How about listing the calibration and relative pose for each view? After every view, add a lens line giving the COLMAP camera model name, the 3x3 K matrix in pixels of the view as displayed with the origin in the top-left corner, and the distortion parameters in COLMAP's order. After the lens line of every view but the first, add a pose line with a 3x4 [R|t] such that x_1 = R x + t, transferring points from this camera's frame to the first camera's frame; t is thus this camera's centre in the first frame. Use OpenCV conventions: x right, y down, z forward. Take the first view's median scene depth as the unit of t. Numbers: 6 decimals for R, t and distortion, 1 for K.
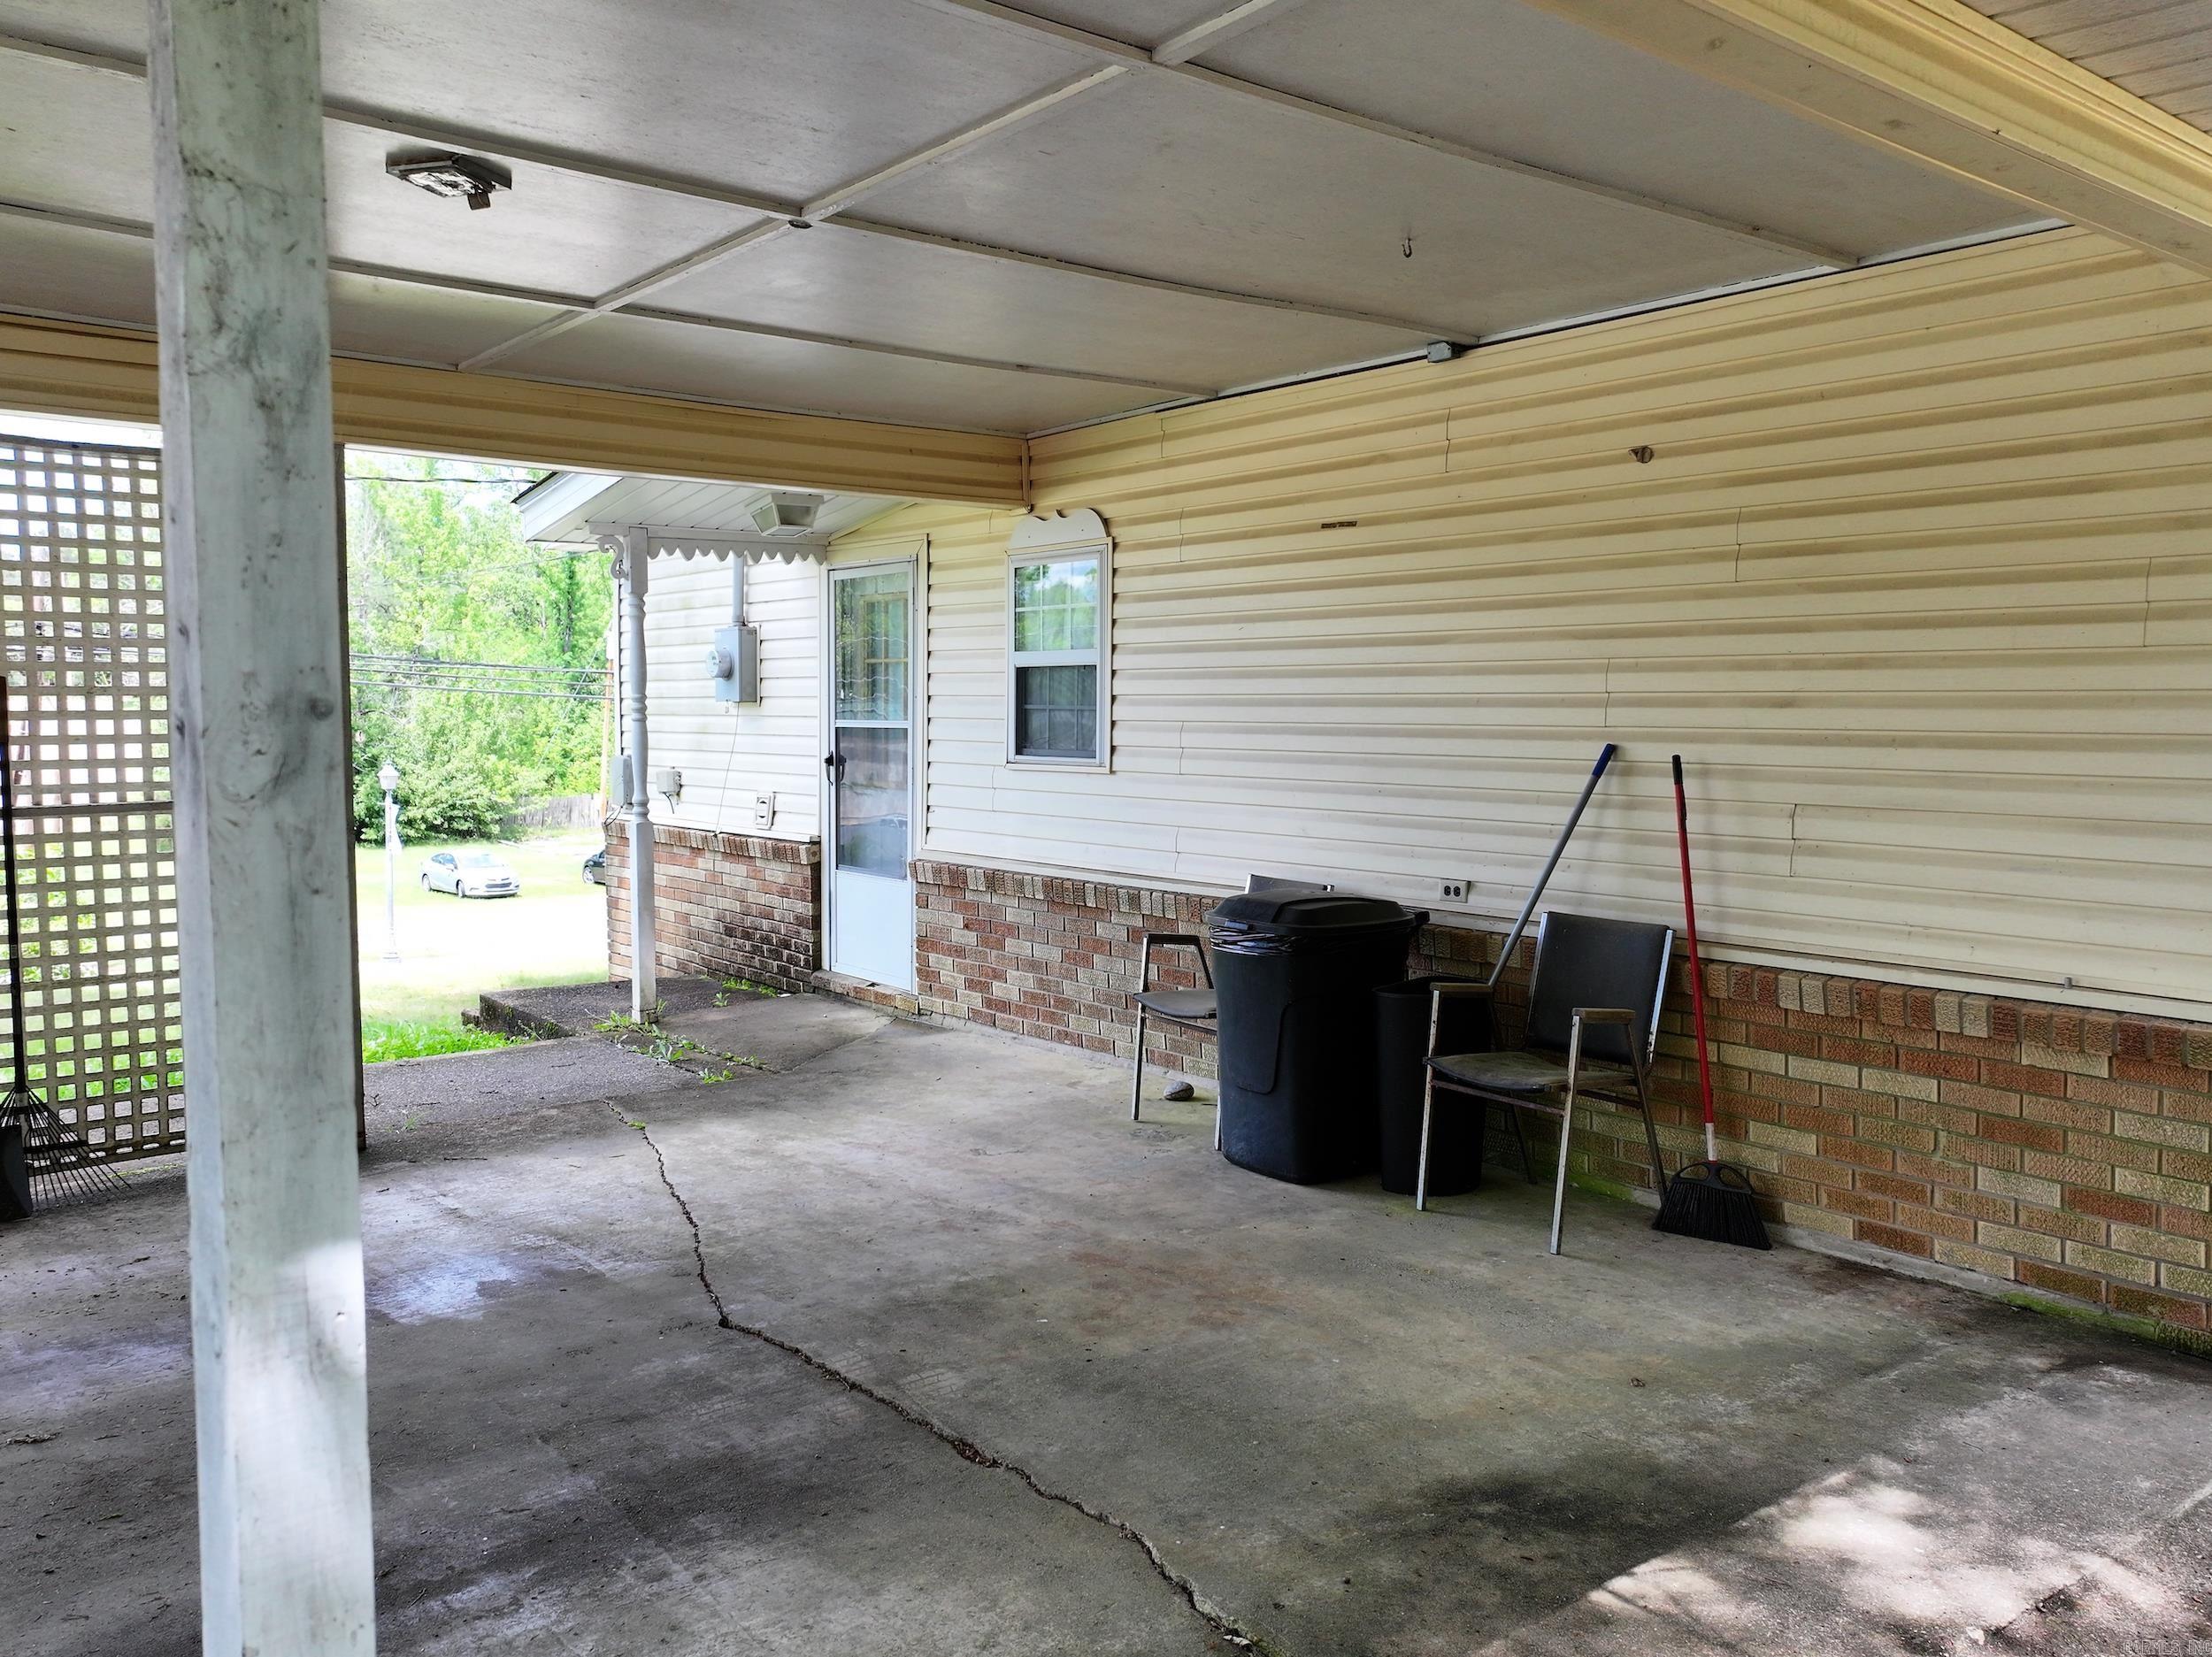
lens RADIAL K [[1727.4, 0, 1100.5], [0, 1727.4, 832.0], [0, 0, 1]] dist [-0.002754, 0.012856]
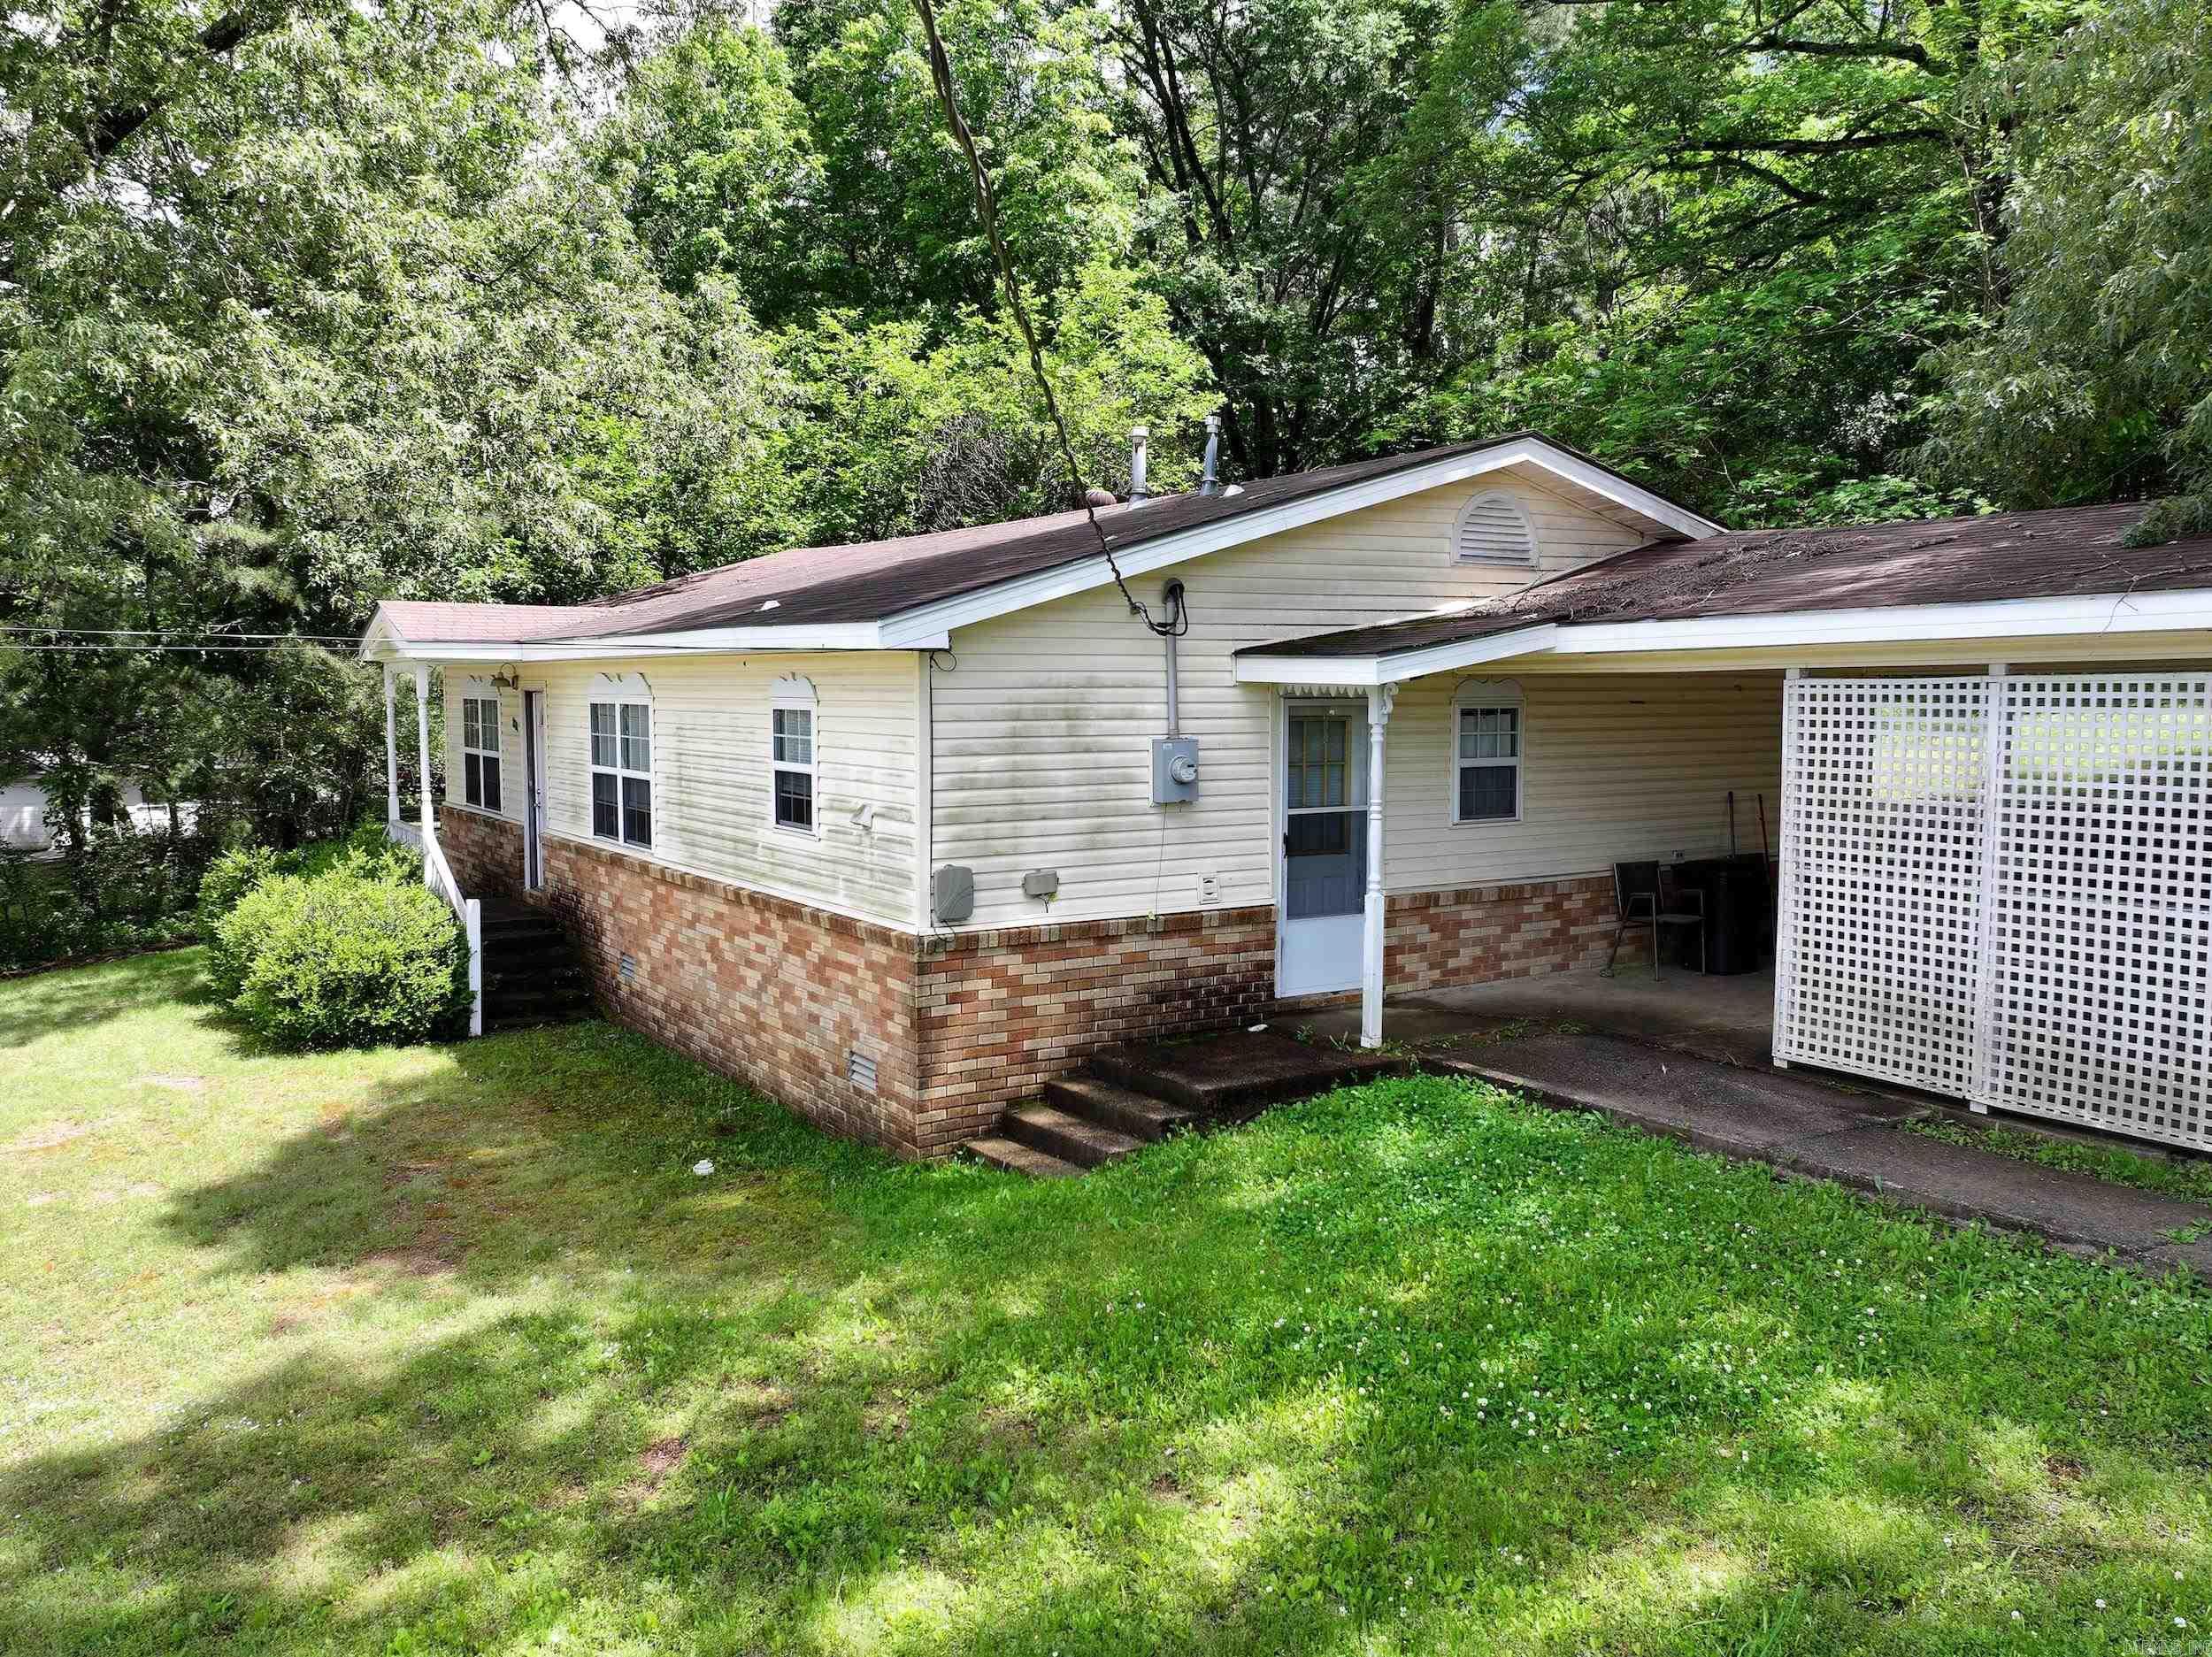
lens RADIAL K [[1727.4, 0, 1100.5], [0, 1727.4, 832.0], [0, 0, 1]] dist [-0.002754, 0.012856]
pose [[0.108341, -0.083287, 0.990619, -3.018491], [0.076018, 0.994261, 0.075280, -0.320921], [-0.991203, 0.067149, 0.114050, 1.997332]]
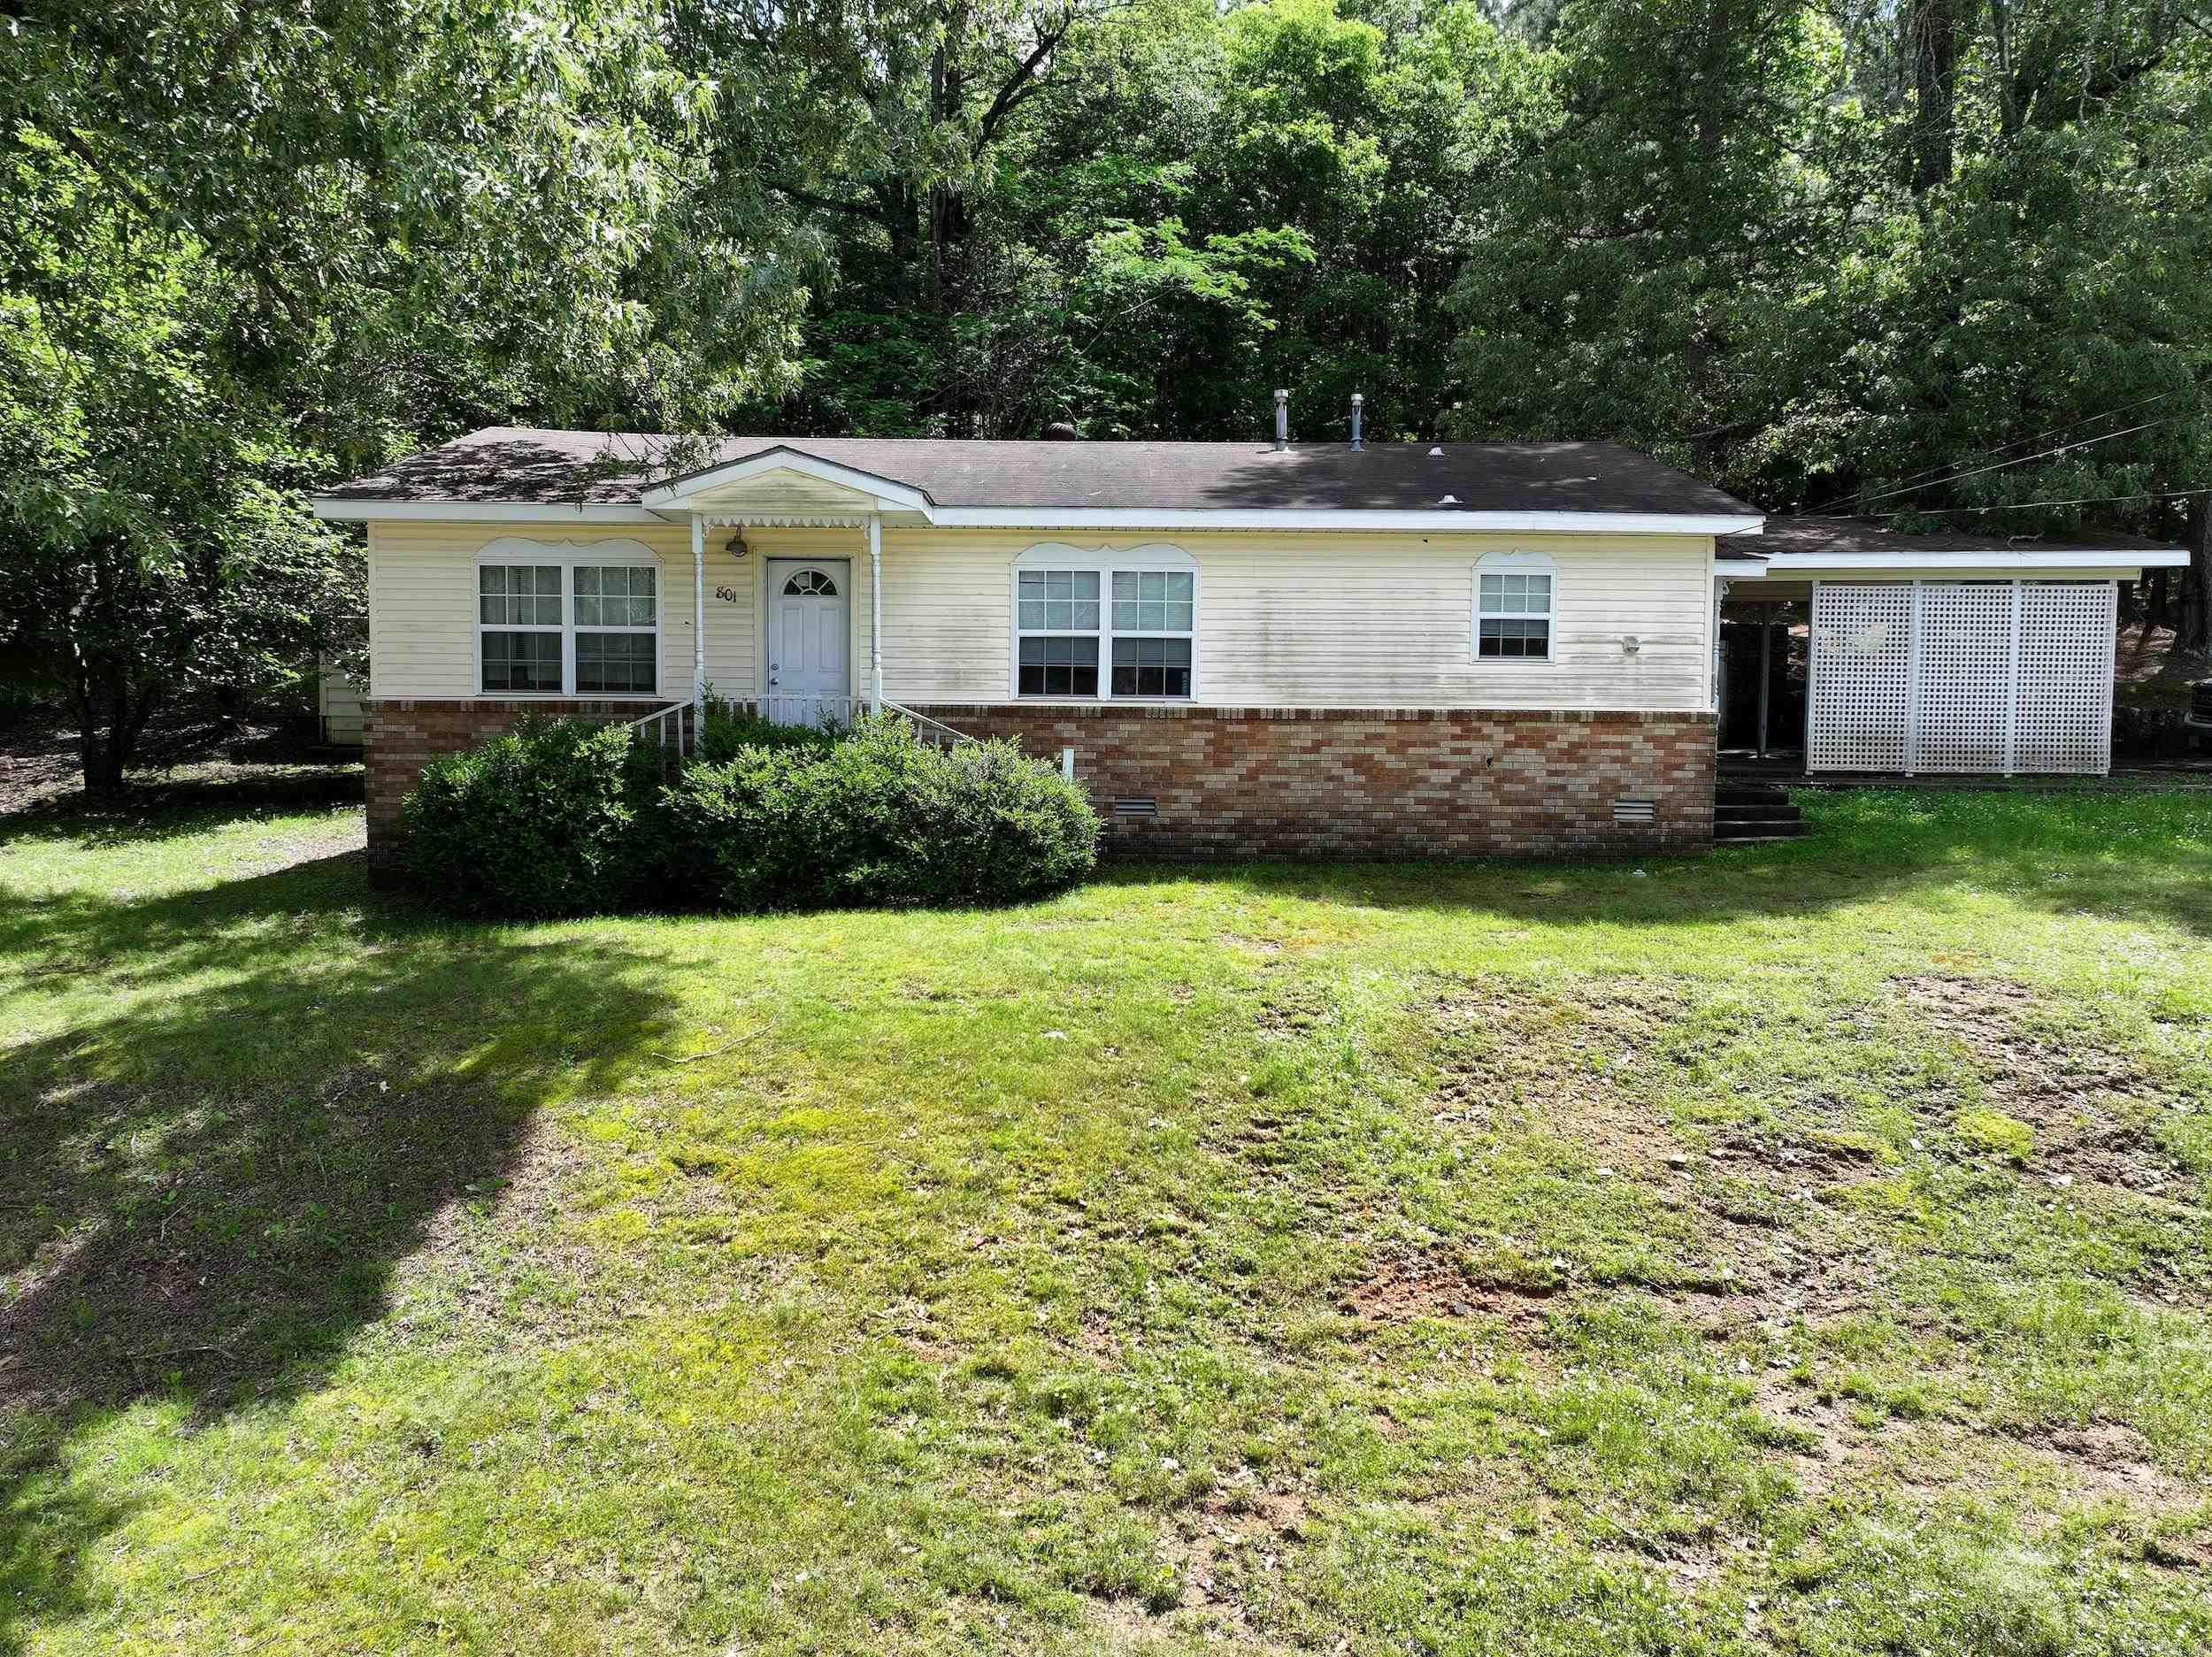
lens RADIAL K [[1727.4, 0, 1100.5], [0, 1727.4, 832.0], [0, 0, 1]] dist [-0.002754, 0.012856]
pose [[-0.787845, -0.059412, 0.613002, -2.029828], [0.037187, 0.988931, 0.143640, -0.365195], [-0.614750, 0.135961, -0.776915, 6.361863]]
